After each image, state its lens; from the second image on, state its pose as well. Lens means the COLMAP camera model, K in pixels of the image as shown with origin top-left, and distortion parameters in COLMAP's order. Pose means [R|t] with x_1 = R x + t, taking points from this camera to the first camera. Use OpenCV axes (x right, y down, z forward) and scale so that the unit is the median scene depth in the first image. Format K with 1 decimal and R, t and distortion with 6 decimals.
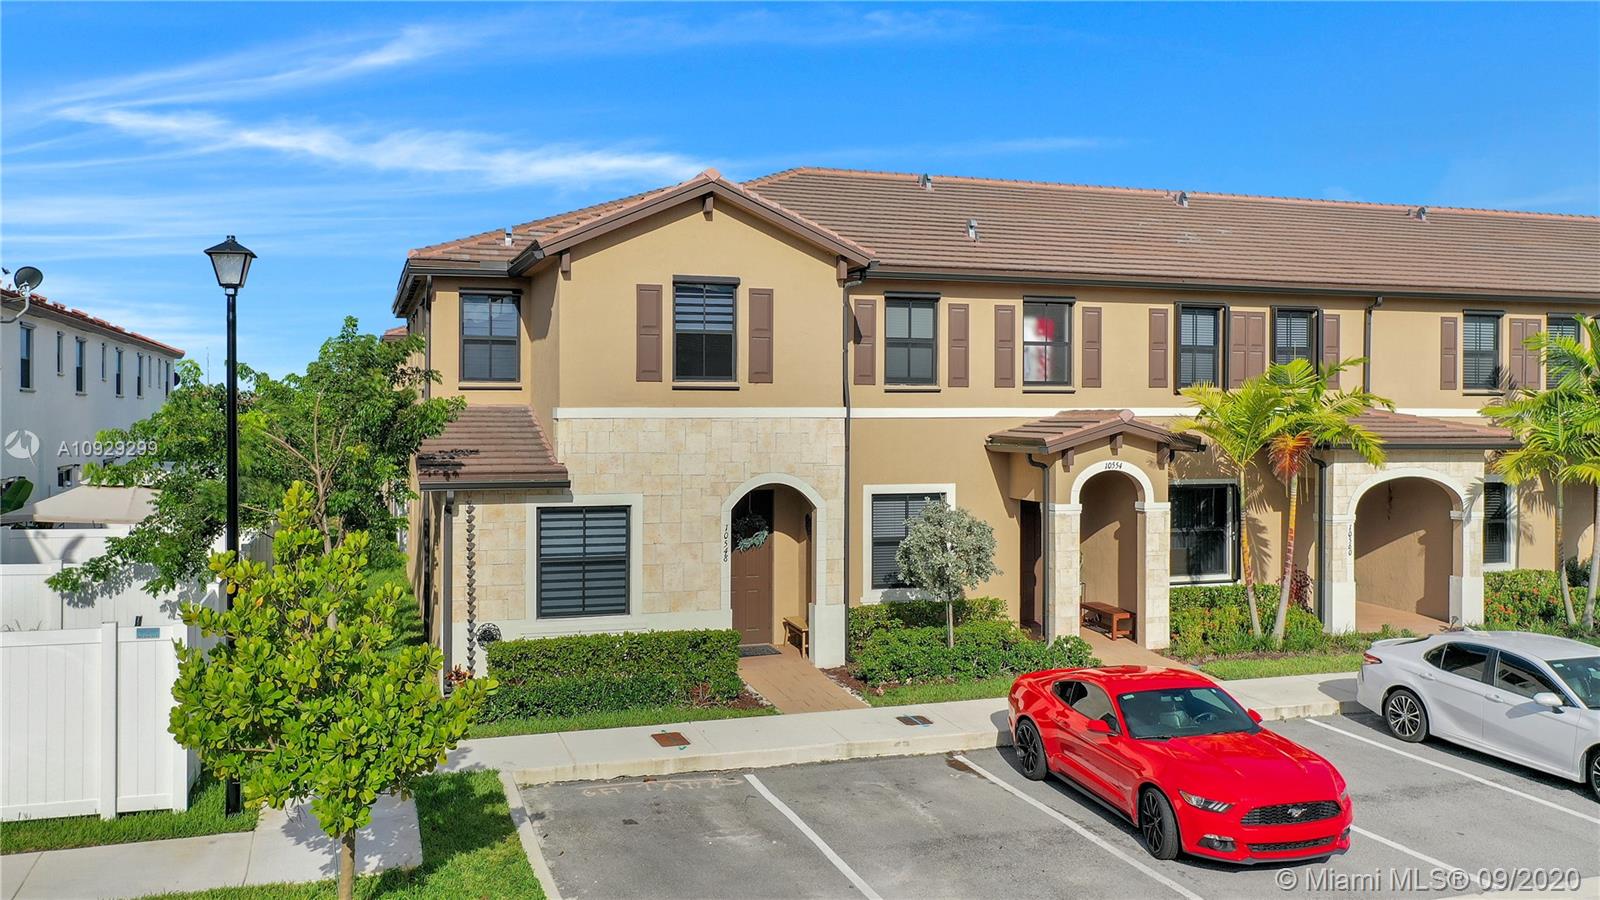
lens RADIAL K [[1307.3, 0, 801.6], [0, 1307.3, 431.2], [0, 0, 1]] dist [0.003996, 0.002154]
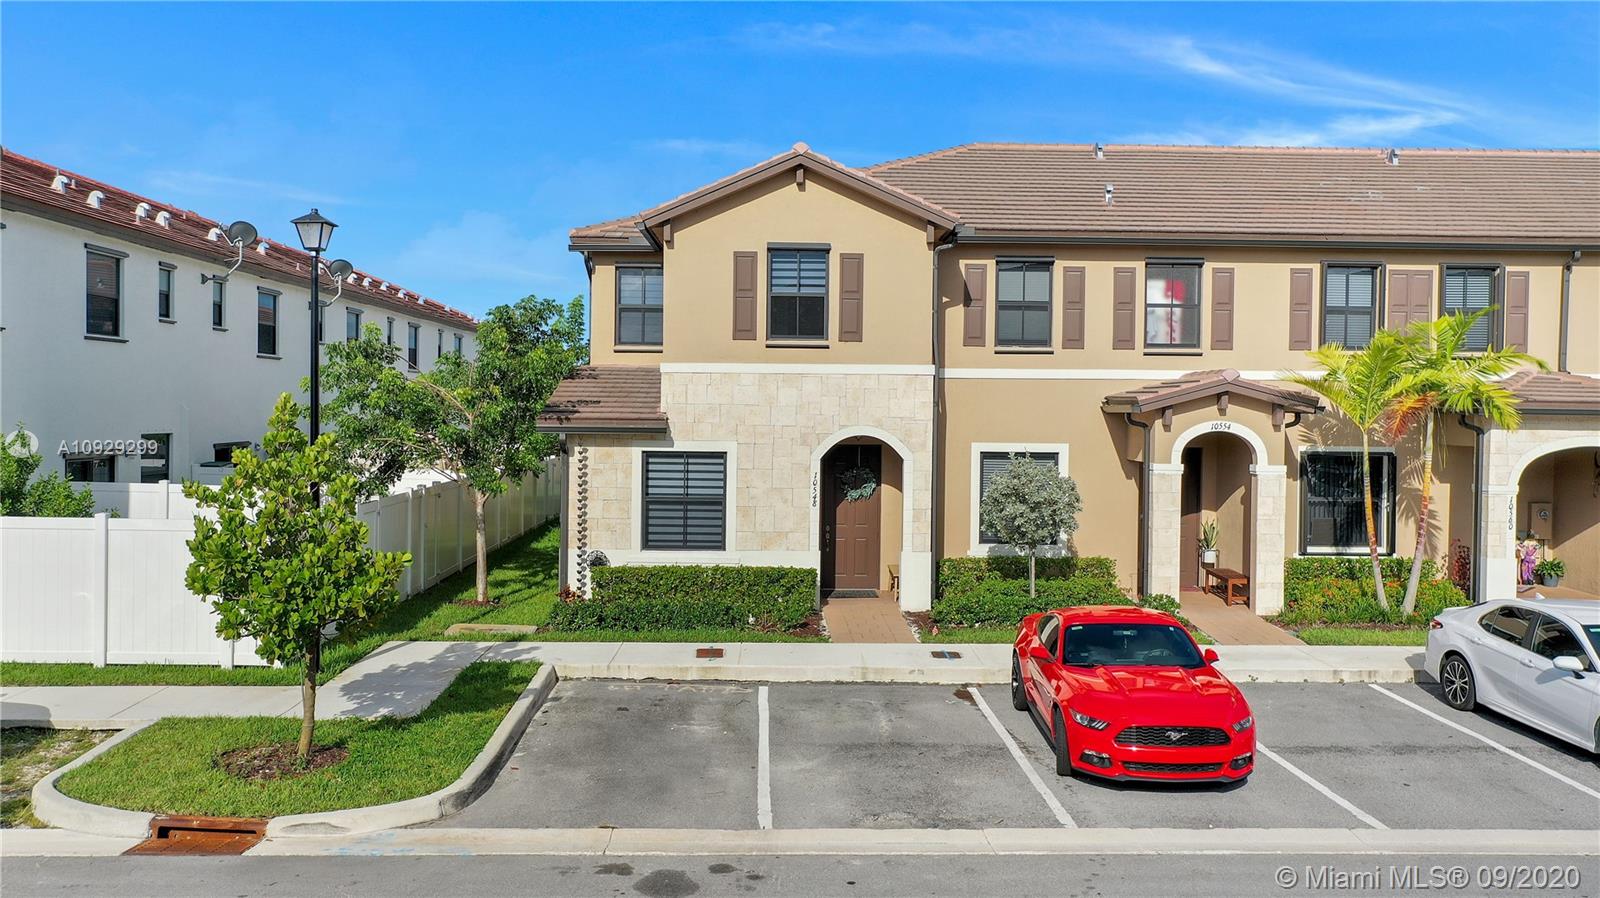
lens RADIAL K [[1298.5, 0, 800.0], [0, 1298.5, 449.0], [0, 0, 1]] dist [0.006234, 0.000813]
pose [[0.956245, 0.017247, -0.292058, 0.241683], [-0.013002, 0.999780, 0.016470, 0.034140], [0.292278, -0.011952, 0.956259, -0.031280]]
